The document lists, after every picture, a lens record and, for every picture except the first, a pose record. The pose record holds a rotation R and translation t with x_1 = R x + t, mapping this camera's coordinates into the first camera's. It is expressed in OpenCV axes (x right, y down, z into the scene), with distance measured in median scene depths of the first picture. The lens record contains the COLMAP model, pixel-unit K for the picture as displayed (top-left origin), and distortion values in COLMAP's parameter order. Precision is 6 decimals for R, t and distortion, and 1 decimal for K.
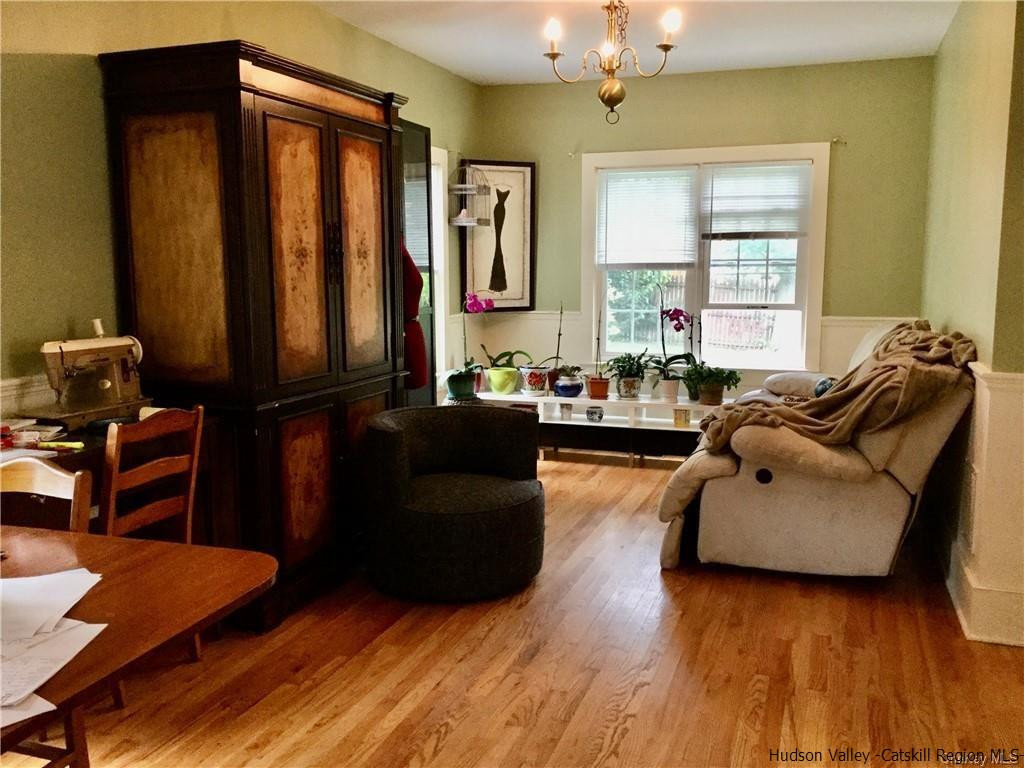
lens RADIAL K [[914.0, 0, 513.3], [0, 914.0, 391.4], [0, 0, 1]] dist [0.148723, -0.281707]
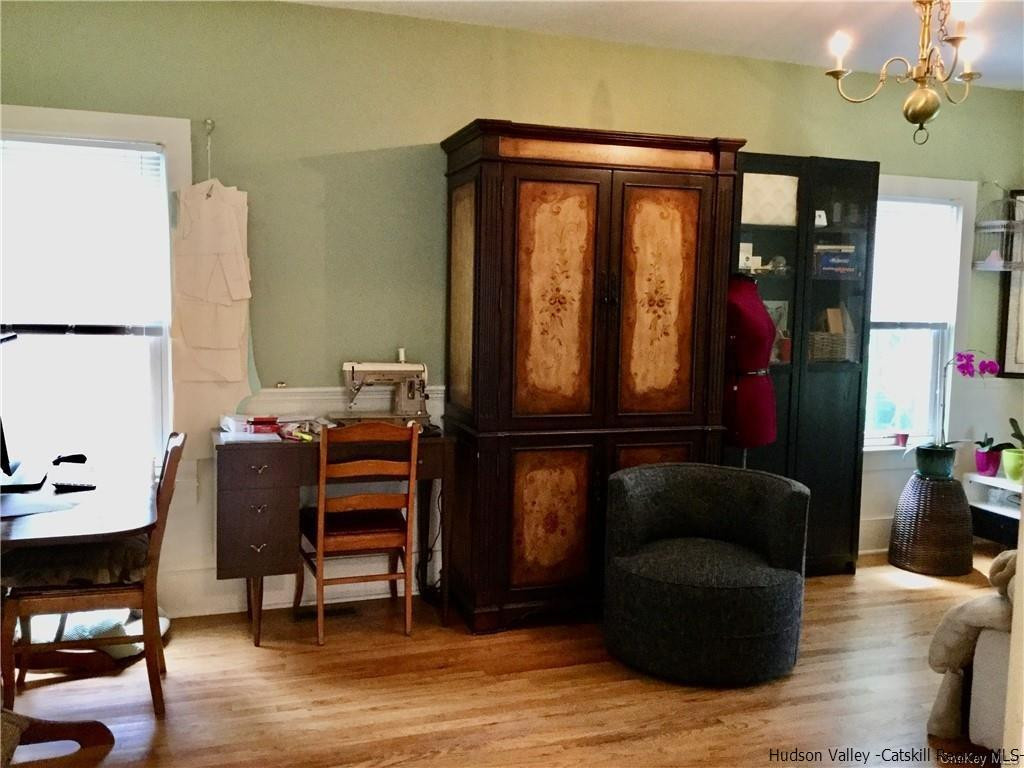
lens RADIAL K [[914.0, 0, 513.3], [0, 914.0, 391.4], [0, 0, 1]] dist [0.148723, -0.281707]
pose [[0.634977, 0.098085, -0.766279, 0.569148], [-0.133440, 0.990923, 0.016265, -0.054315], [0.760919, 0.091924, 0.642302, 0.276348]]
